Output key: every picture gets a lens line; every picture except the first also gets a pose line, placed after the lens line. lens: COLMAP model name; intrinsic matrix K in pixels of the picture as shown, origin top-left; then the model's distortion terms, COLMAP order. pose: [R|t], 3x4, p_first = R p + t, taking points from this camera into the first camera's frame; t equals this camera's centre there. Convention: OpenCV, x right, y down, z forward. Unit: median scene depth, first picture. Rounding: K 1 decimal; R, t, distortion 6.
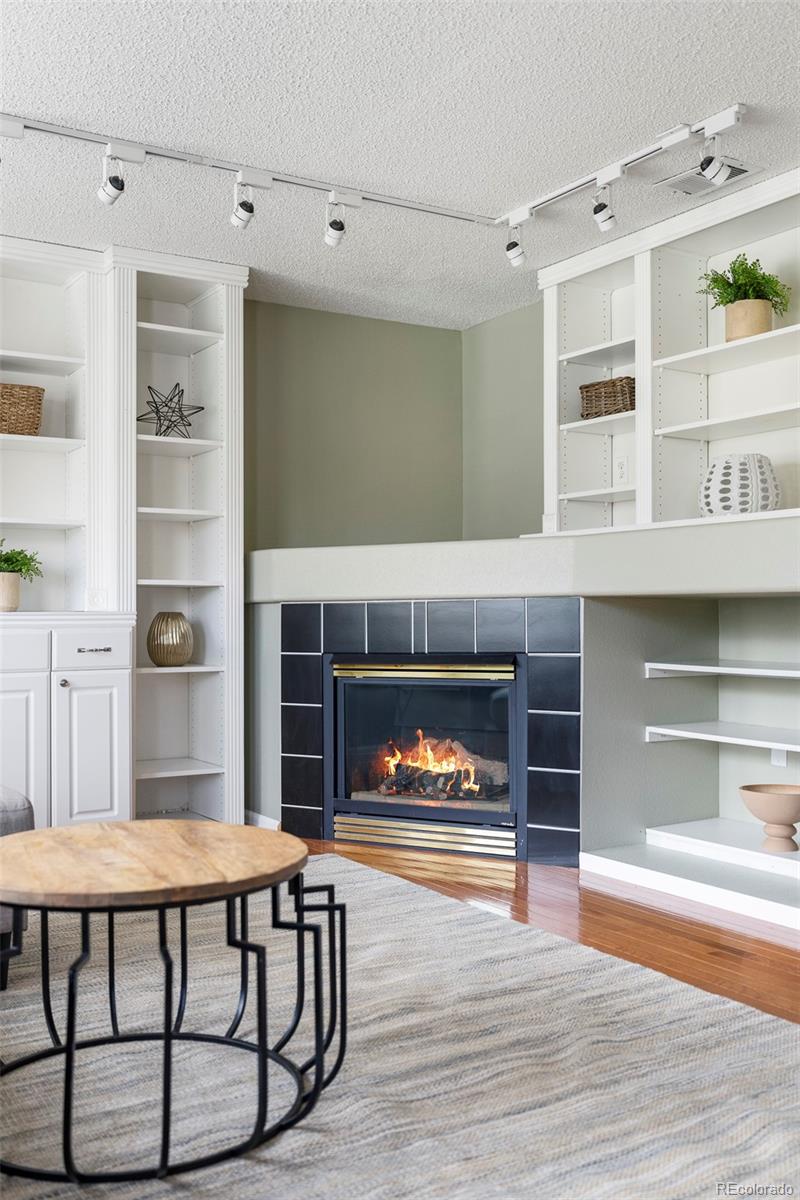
lens RADIAL K [[1183.8, 0, 400.7], [0, 1183.8, 597.4], [0, 0, 1]] dist [0.021766, 0.000000]
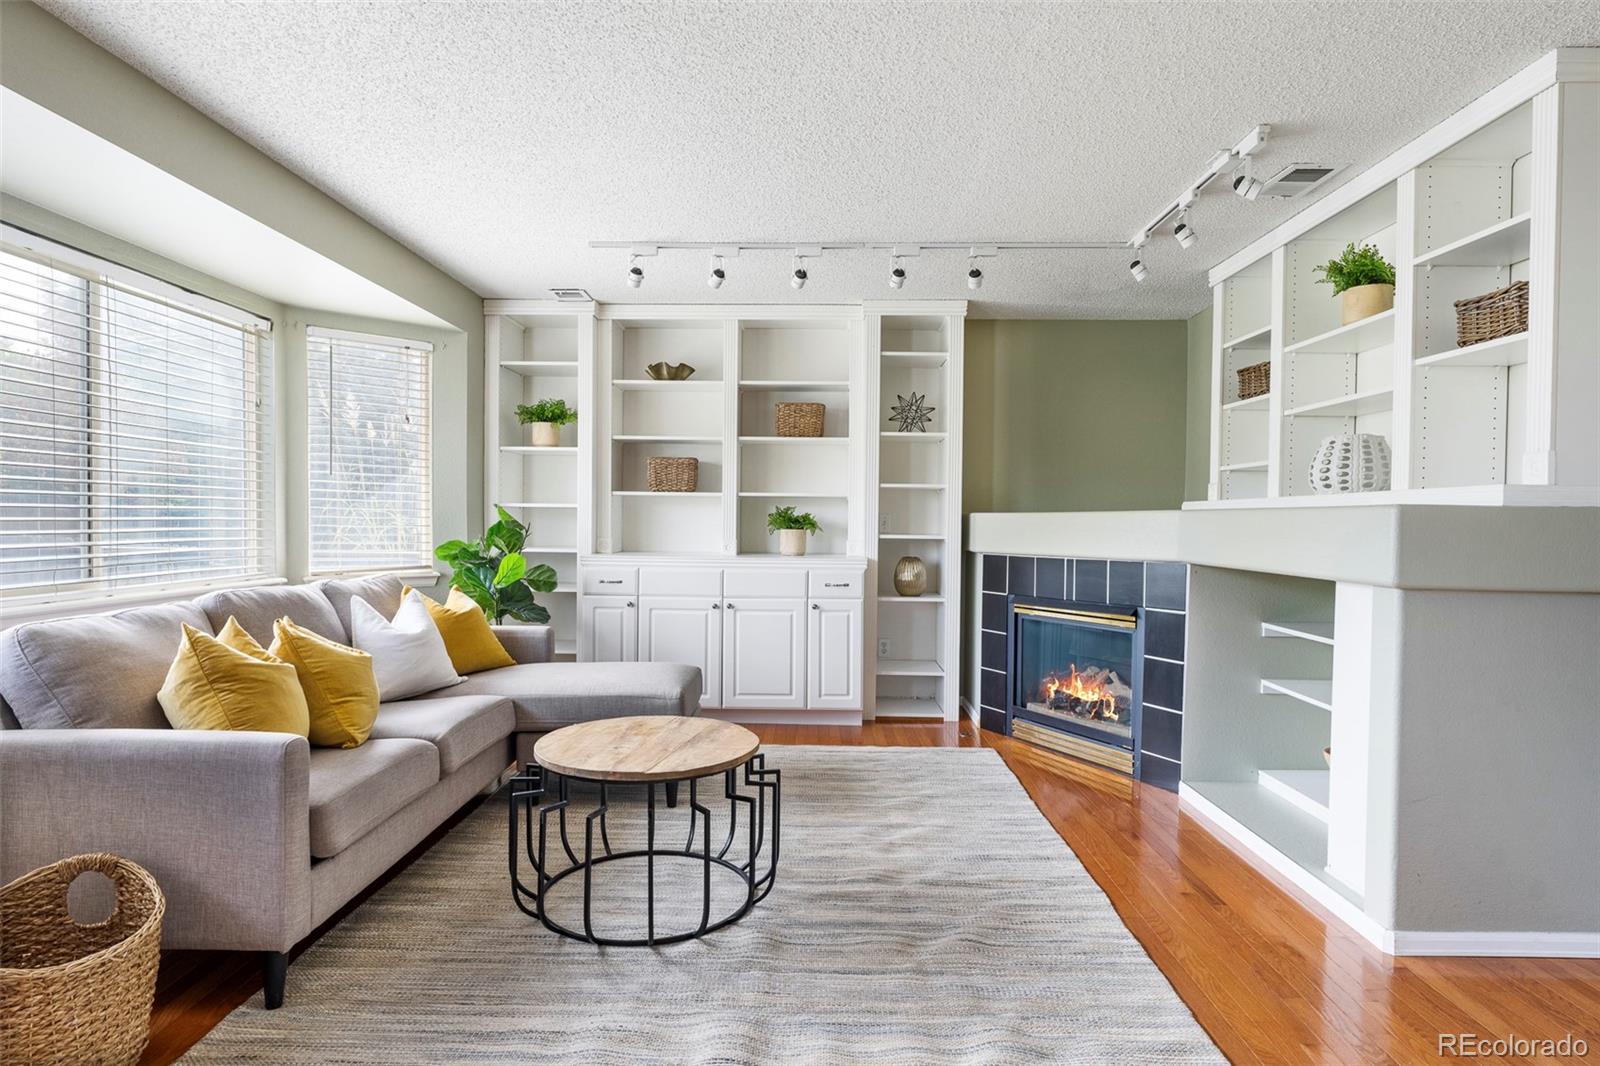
lens RADIAL K [[887.1, 0, 800.5], [0, 887.1, 538.5], [0, 0, 1]] dist [0.000259, -0.000654]
pose [[0.829484, 0.024807, -0.557979, 0.313724], [-0.004615, 0.999283, 0.037566, -0.053799], [0.558511, -0.028586, 0.829005, 0.070573]]
